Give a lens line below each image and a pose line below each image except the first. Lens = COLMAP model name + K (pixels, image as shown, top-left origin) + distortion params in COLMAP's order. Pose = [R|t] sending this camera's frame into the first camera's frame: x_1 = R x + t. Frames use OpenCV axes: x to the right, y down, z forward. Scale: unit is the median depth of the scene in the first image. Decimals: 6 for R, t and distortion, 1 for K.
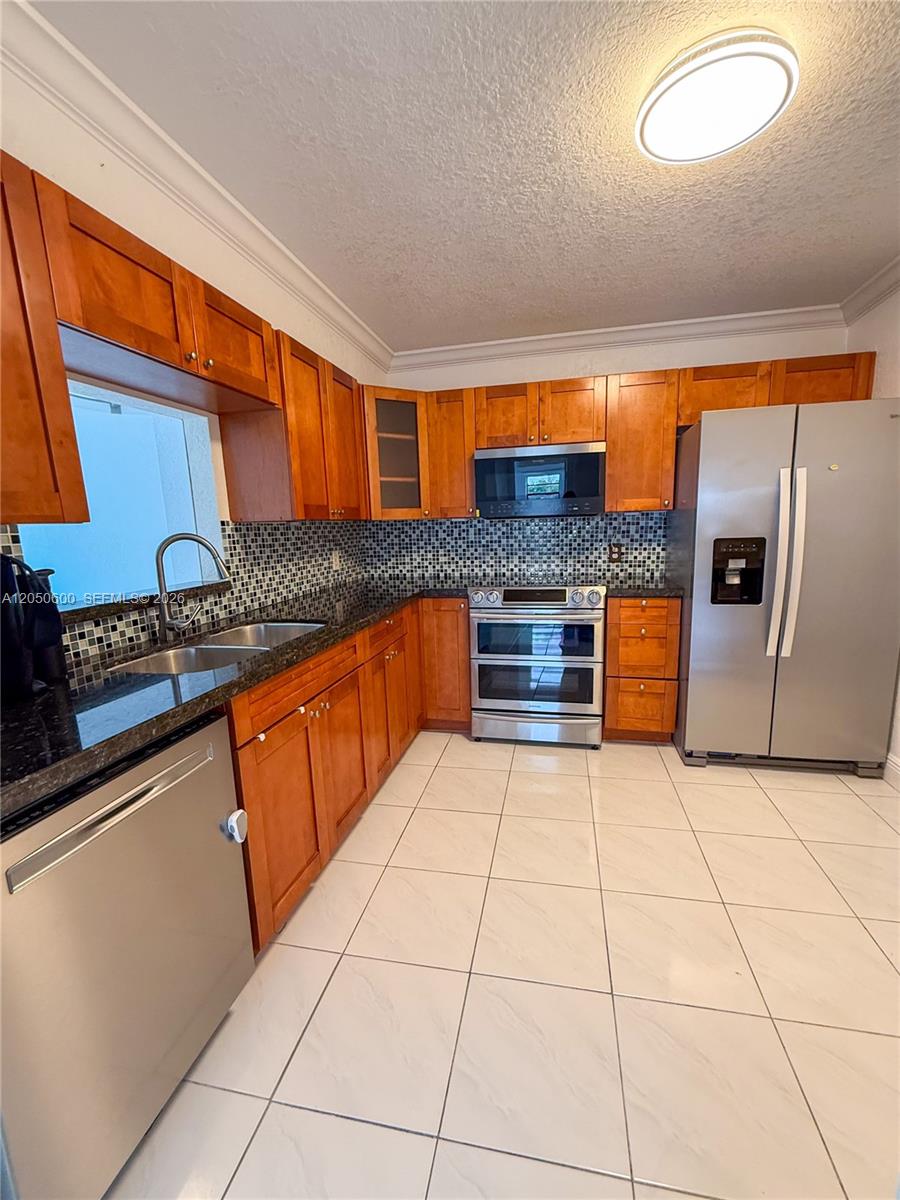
lens RADIAL K [[489.6, 0, 449.7], [0, 489.6, 614.6], [0, 0, 1]] dist [-0.005789, -0.000153]
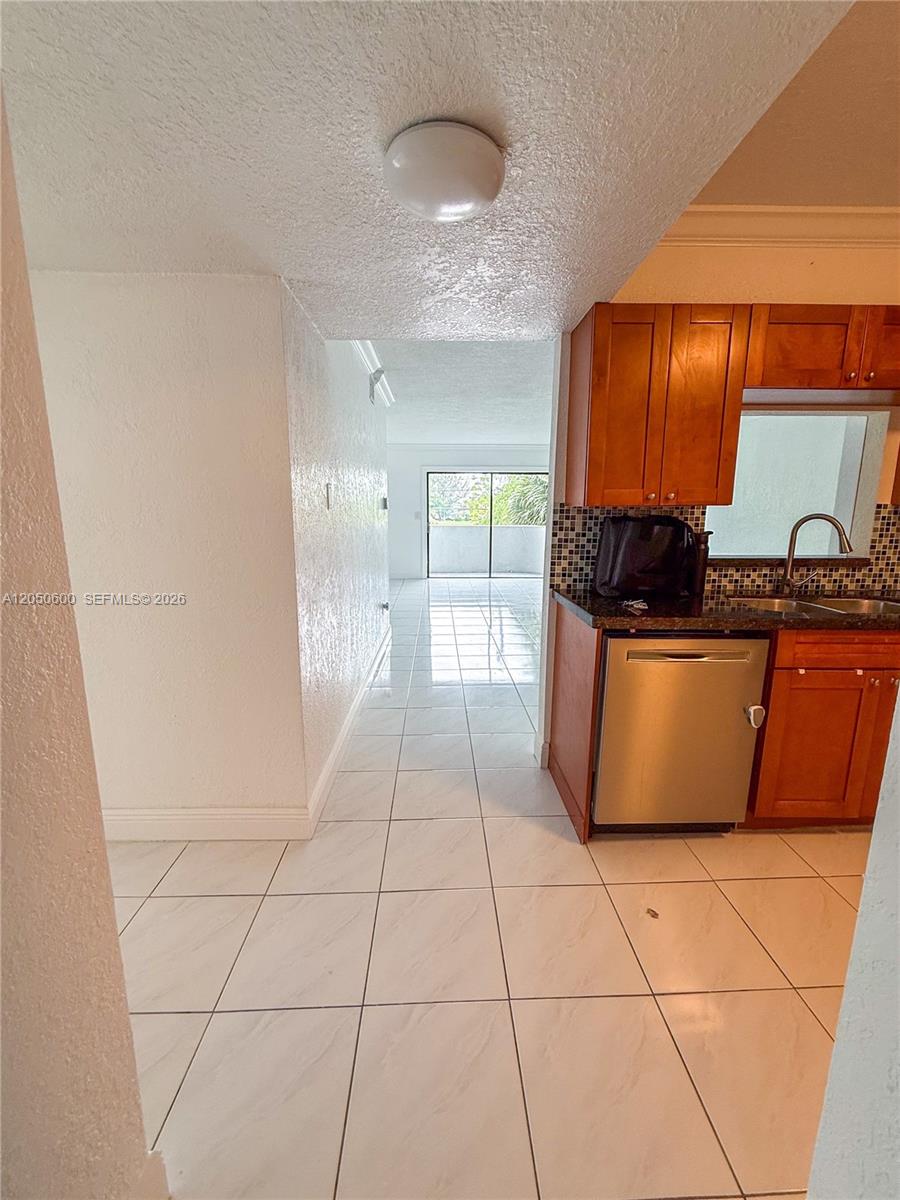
lens RADIAL K [[489.6, 0, 450.9], [0, 489.6, 594.6], [0, 0, 1]] dist [-0.005789, -0.000153]
pose [[0.227943, 0.200900, -0.952723, 0.505941], [-0.187879, 0.969169, 0.159417, 0.015838], [0.955376, 0.142658, 0.258660, -0.223331]]
